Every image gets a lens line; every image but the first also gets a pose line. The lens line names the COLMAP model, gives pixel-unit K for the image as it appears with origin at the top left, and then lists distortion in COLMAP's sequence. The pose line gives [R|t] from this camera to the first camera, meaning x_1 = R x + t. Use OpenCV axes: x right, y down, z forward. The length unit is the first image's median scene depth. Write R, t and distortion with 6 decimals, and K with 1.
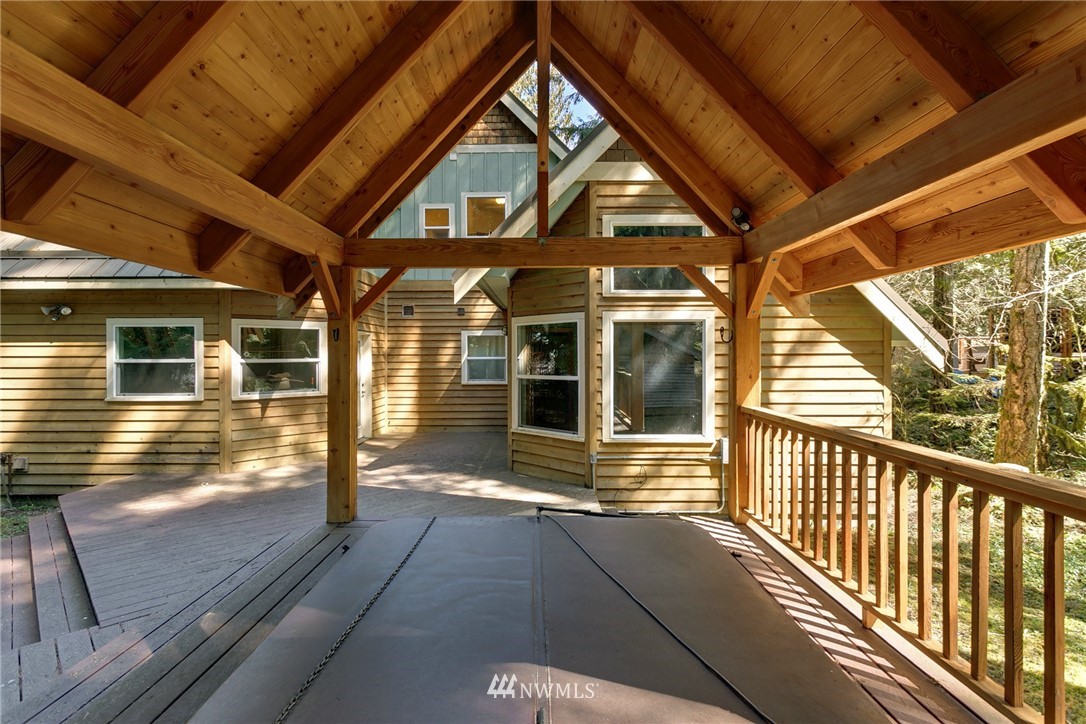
lens RADIAL K [[518.4, 0, 537.8], [0, 518.4, 357.2], [0, 0, 1]] dist [0.000494, 0.000406]
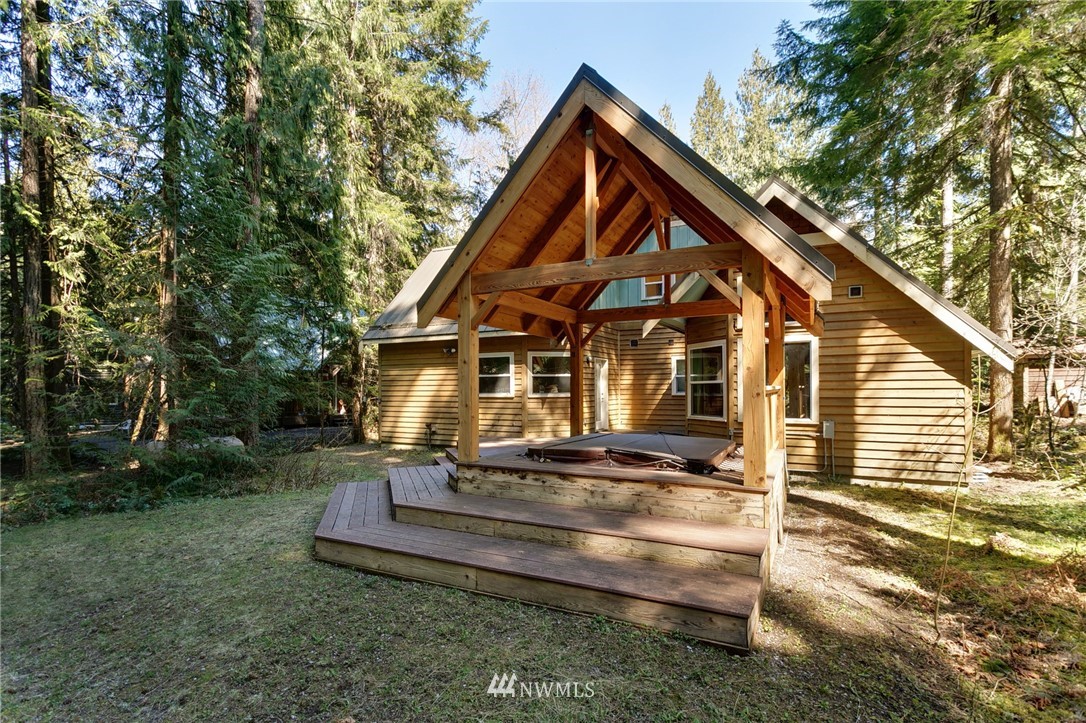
lens RADIAL K [[518.4, 0, 537.8], [0, 518.4, 356.7], [0, 0, 1]] dist [0.000494, 0.000406]
pose [[0.881785, -0.030088, -0.470690, 0.302745], [0.000558, 0.998029, -0.062753, 0.059150], [0.471651, 0.055072, 0.880064, -0.594250]]
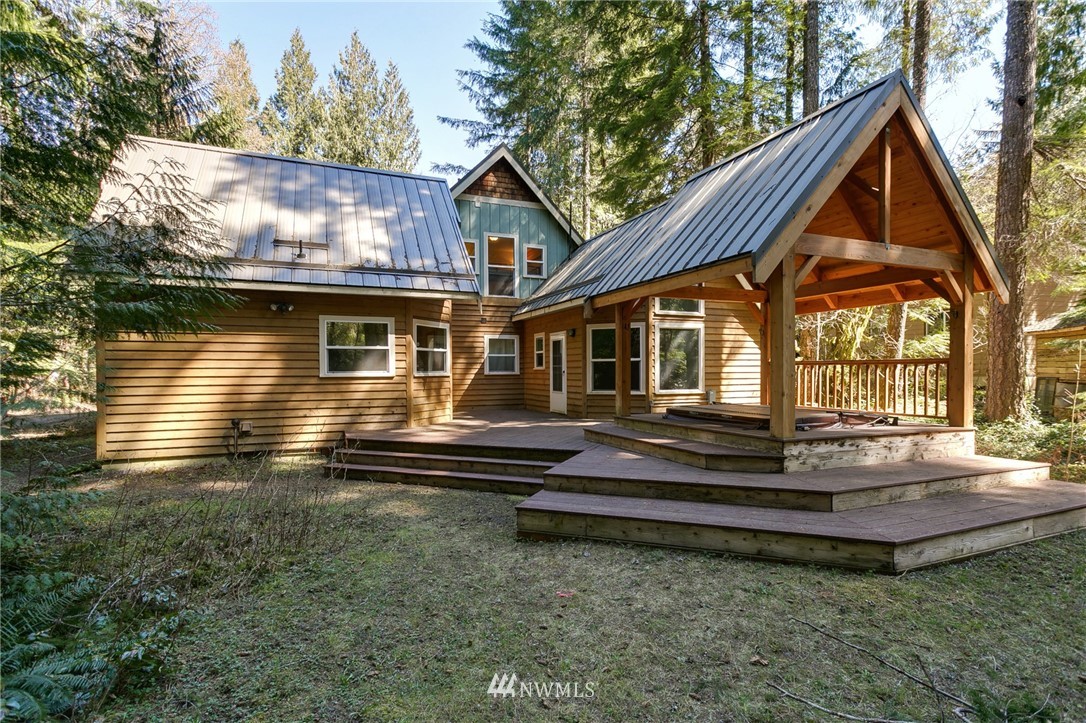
lens RADIAL K [[518.4, 0, 537.8], [0, 518.4, 356.7], [0, 0, 1]] dist [0.000494, 0.000406]
pose [[0.925646, 0.008066, 0.378304, -0.854021], [0.004497, 0.999468, -0.032313, 0.081036], [-0.378363, 0.031612, 0.925117, -0.465566]]
